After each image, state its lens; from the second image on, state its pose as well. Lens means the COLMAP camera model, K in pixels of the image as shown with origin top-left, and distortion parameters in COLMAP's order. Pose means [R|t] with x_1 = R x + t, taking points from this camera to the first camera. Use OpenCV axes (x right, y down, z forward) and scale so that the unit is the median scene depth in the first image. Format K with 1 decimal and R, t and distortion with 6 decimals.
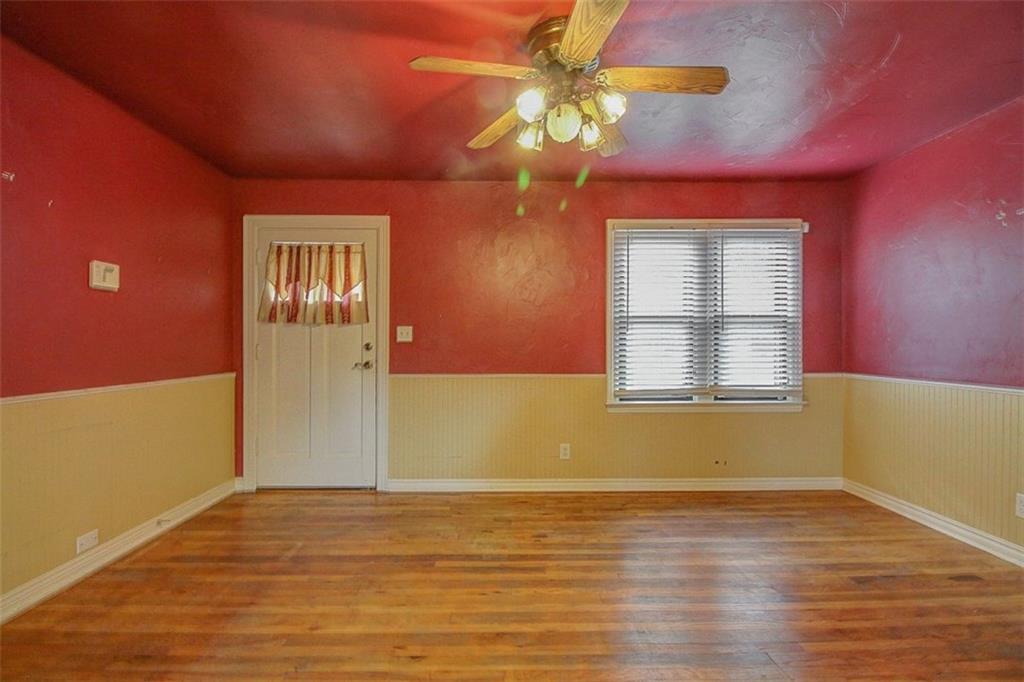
lens RADIAL K [[480.2, 0, 506.1], [0, 480.2, 342.3], [0, 0, 1]] dist [0.001836, -0.010840]
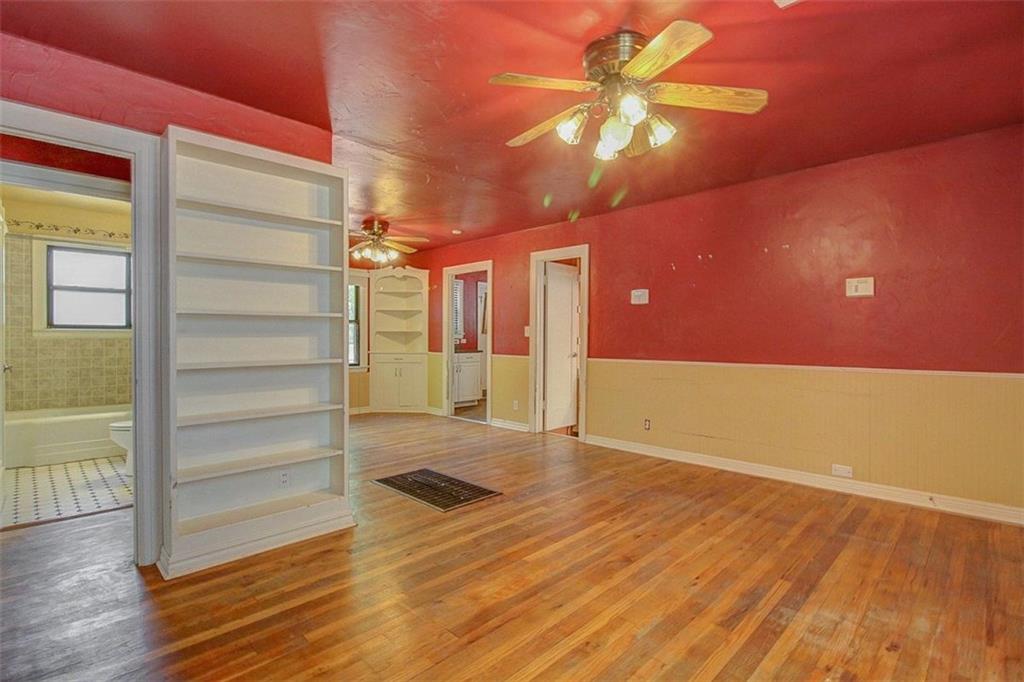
lens RADIAL K [[480.2, 0, 504.8], [0, 480.2, 337.2], [0, 0, 1]] dist [0.001836, -0.010840]
pose [[-0.725230, -0.003259, -0.688499, 0.569899], [-0.000435, 0.999991, -0.004275, 0.009037], [0.688507, -0.002801, -0.725225, 0.870768]]
